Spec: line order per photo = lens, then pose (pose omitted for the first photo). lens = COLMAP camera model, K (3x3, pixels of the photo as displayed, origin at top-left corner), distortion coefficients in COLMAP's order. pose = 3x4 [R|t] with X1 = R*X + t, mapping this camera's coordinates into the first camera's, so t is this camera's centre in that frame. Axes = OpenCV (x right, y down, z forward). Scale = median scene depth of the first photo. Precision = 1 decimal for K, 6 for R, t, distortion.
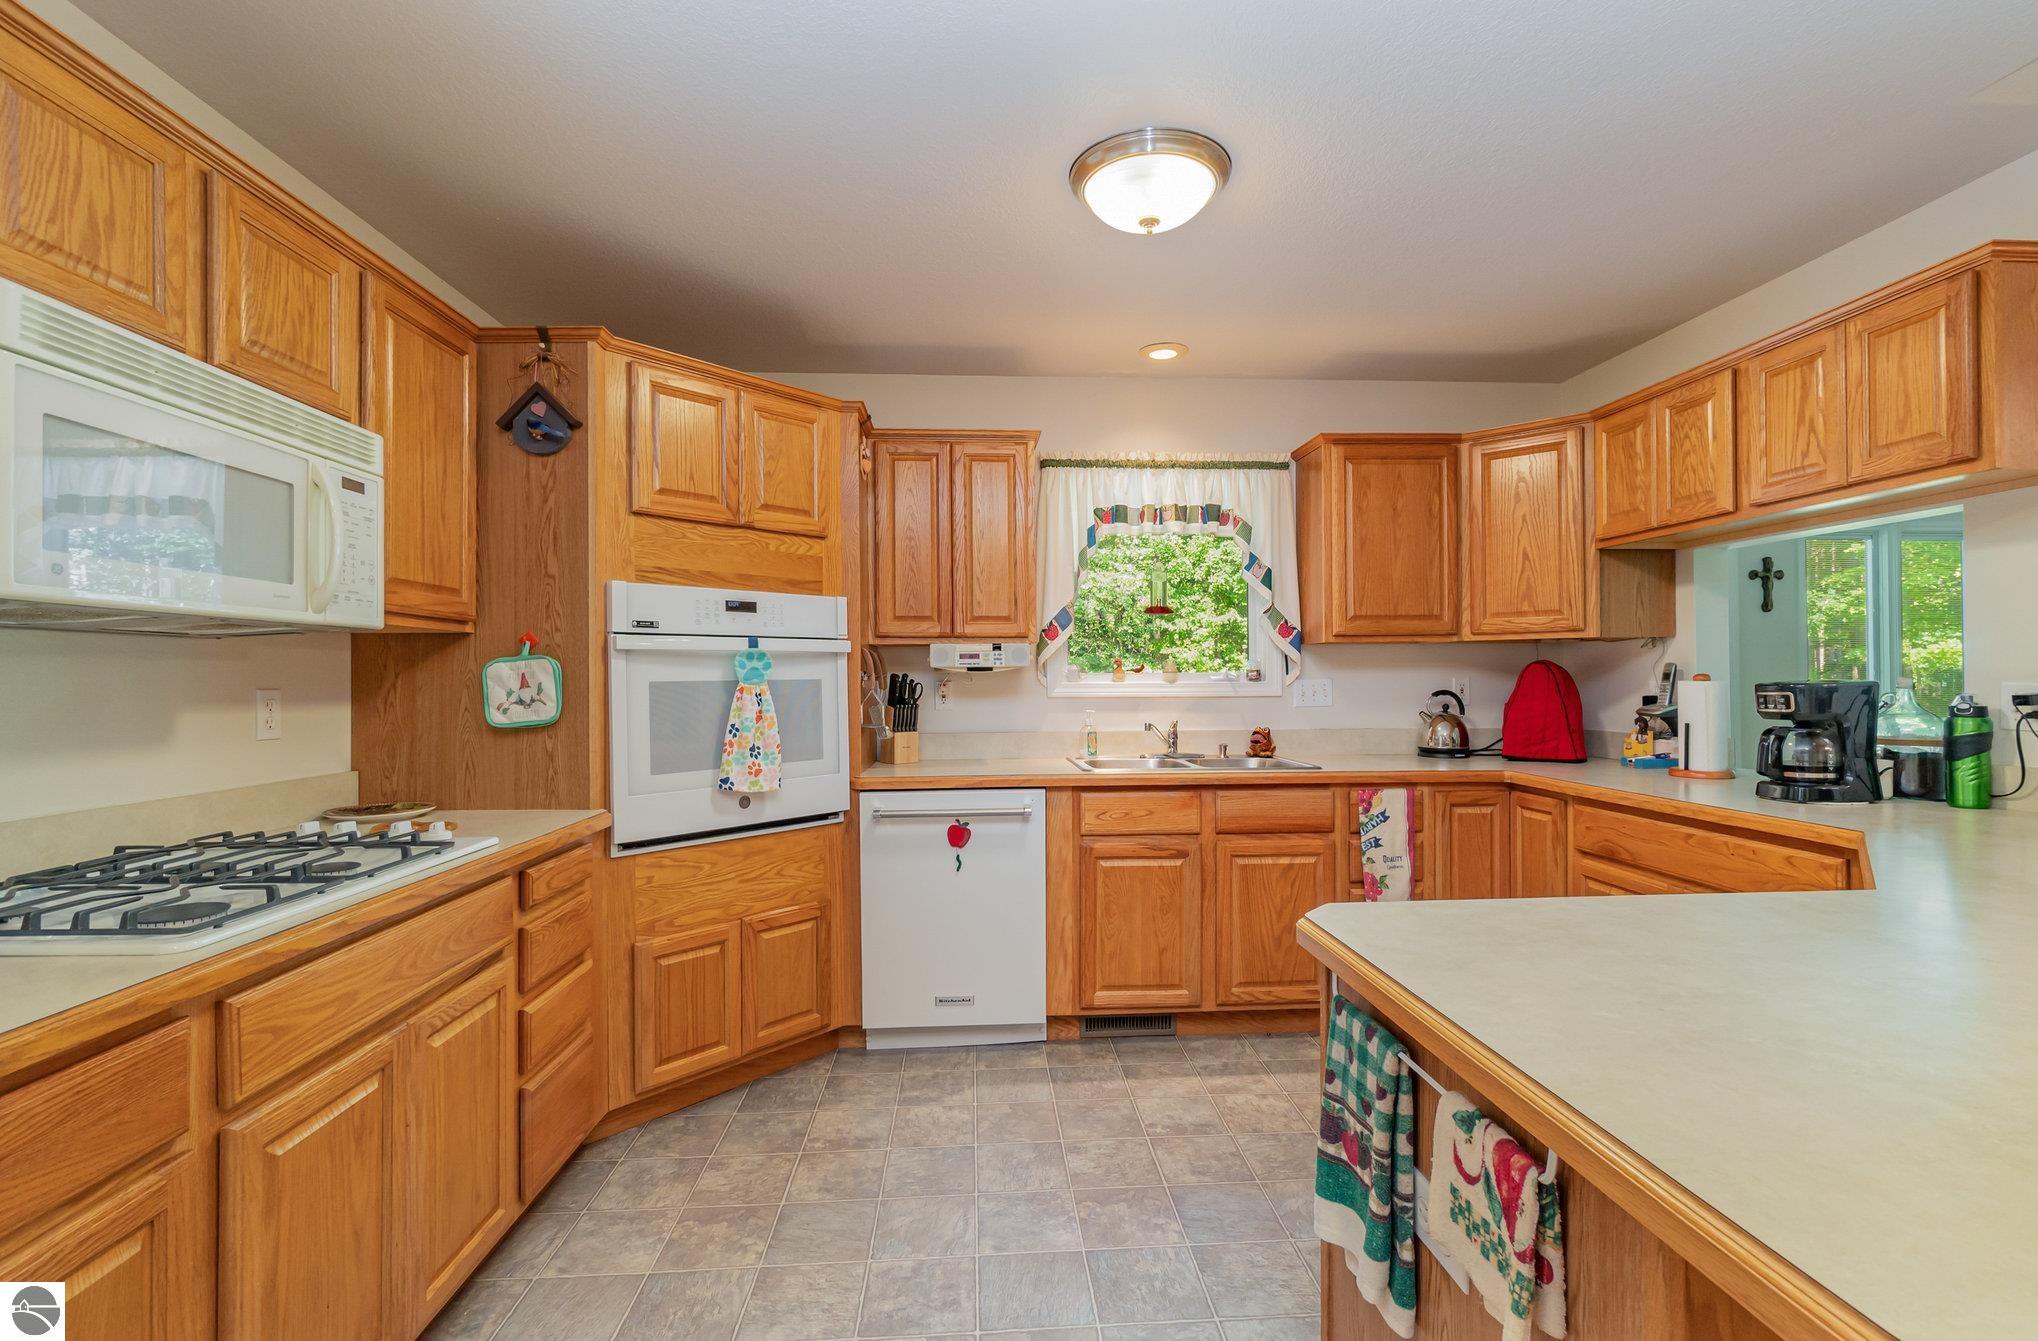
lens RADIAL K [[896.6, 0, 1019.0], [0, 896.6, 670.5], [0, 0, 1]] dist [-0.000700, 0.000329]
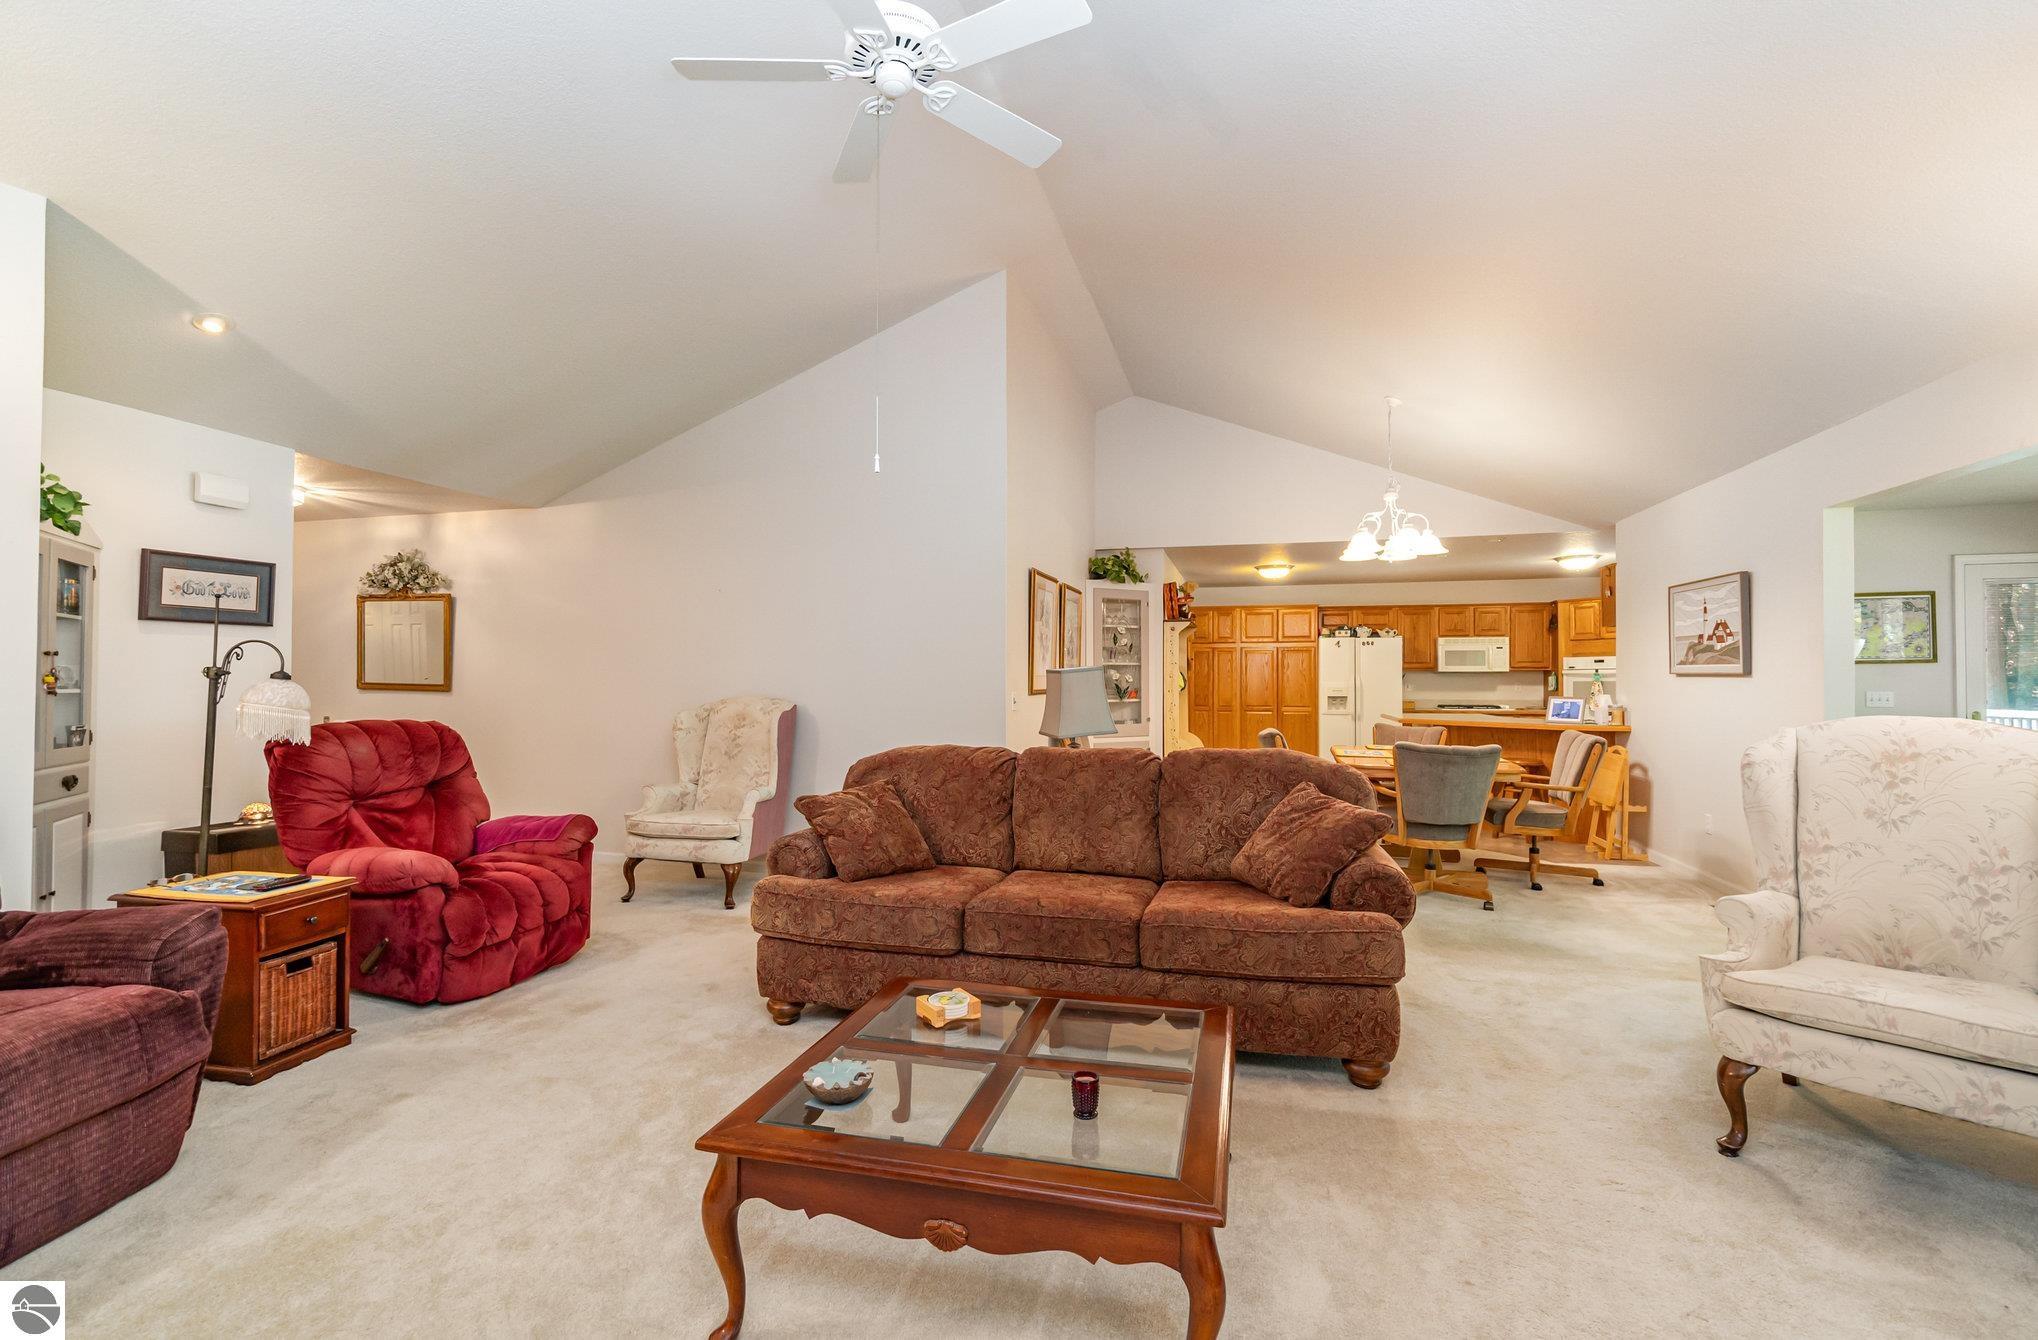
lens RADIAL K [[920.5, 0, 1019.0], [0, 920.5, 670.0], [0, 0, 1]] dist [-0.001138, 0.000195]
pose [[-0.311429, -0.003475, -0.950263, 3.417531], [0.010886, 0.999915, -0.007224, -0.028917], [0.950207, -0.012594, -0.311364, -0.071076]]
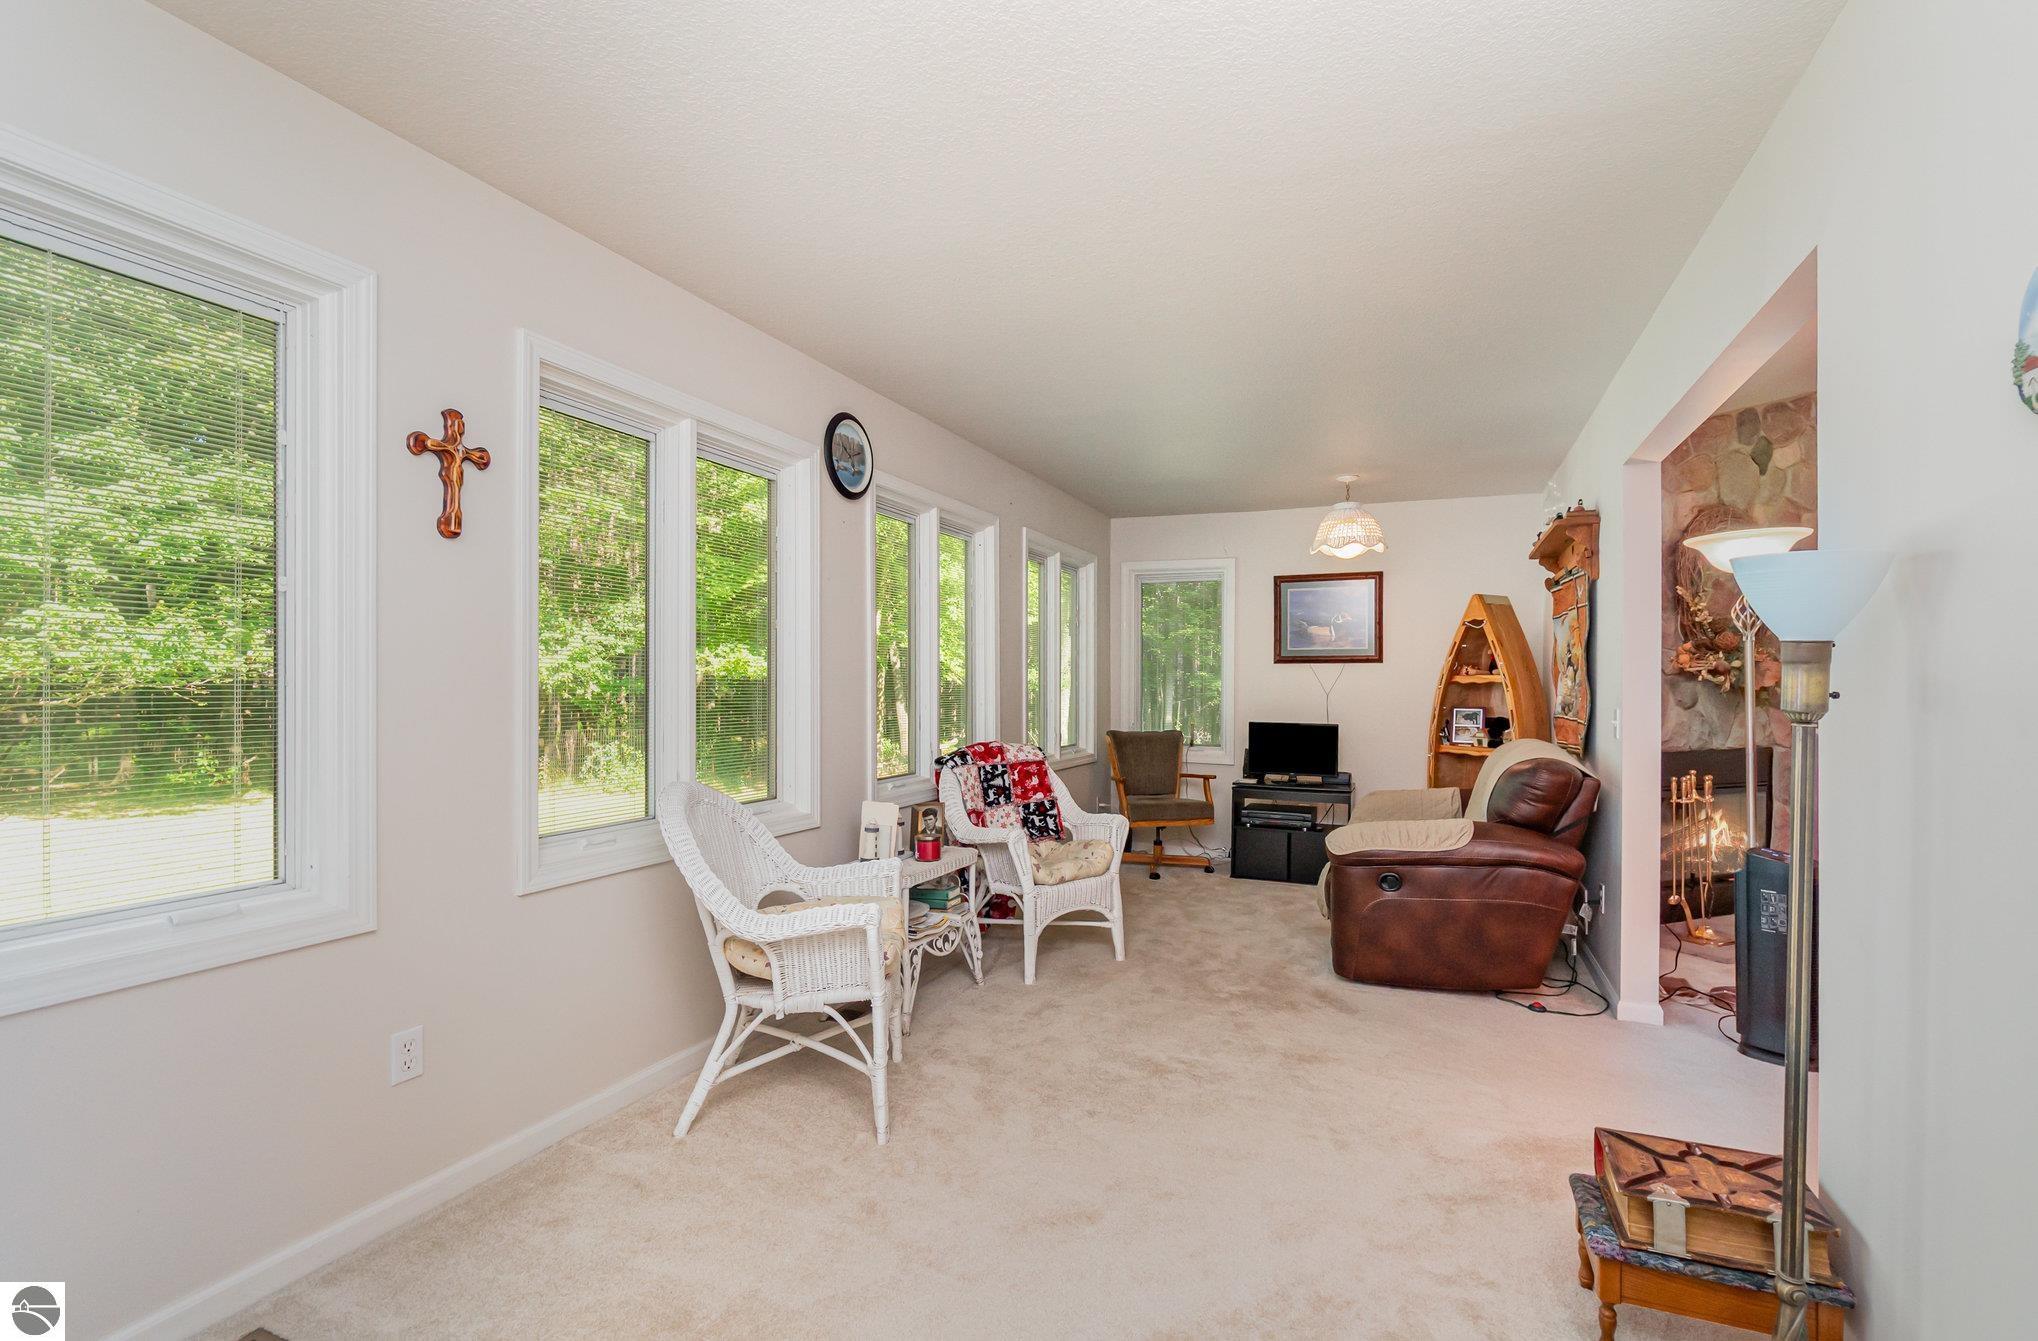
lens RADIAL K [[915.3, 0, 1048.9], [0, 915.3, 681.5], [0, 0, 1]] dist [-0.002352, -0.000072]
pose [[0.425197, 0.006043, 0.905081, 0.892700], [-0.016398, 0.999865, 0.001028, -0.010075], [-0.904952, -0.015279, 0.425239, 0.895019]]
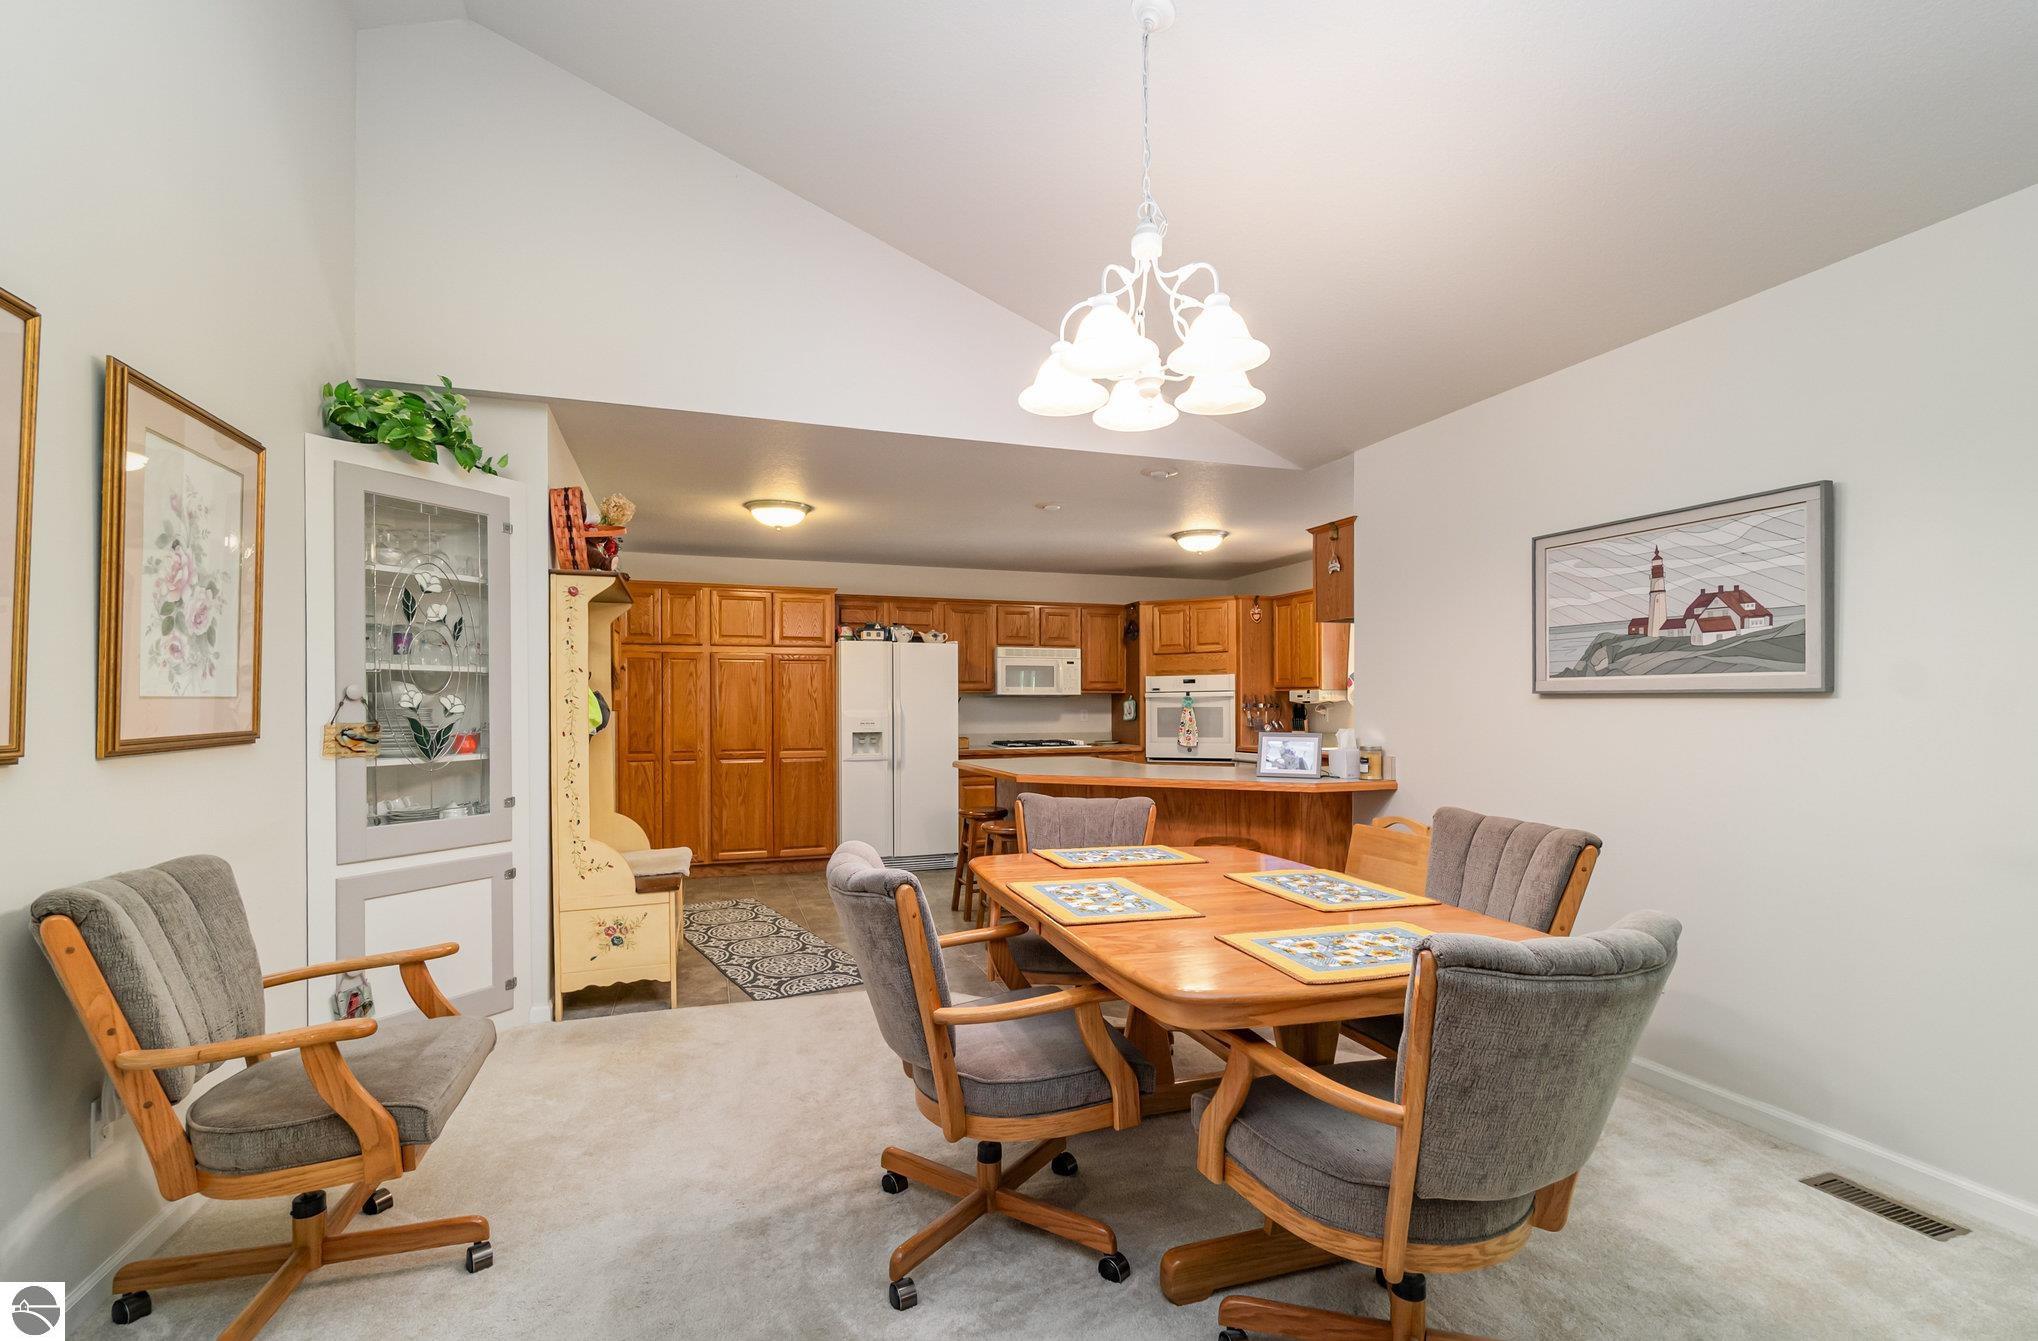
lens RADIAL K [[923.2, 0, 1038.3], [0, 923.2, 708.4], [0, 0, 1]] dist [-0.000278, 0.000040]
pose [[0.283362, 0.007856, -0.958981, 2.014605], [0.011263, 0.999870, 0.011519, -0.020862], [0.958947, -0.014065, 0.283237, -0.246313]]
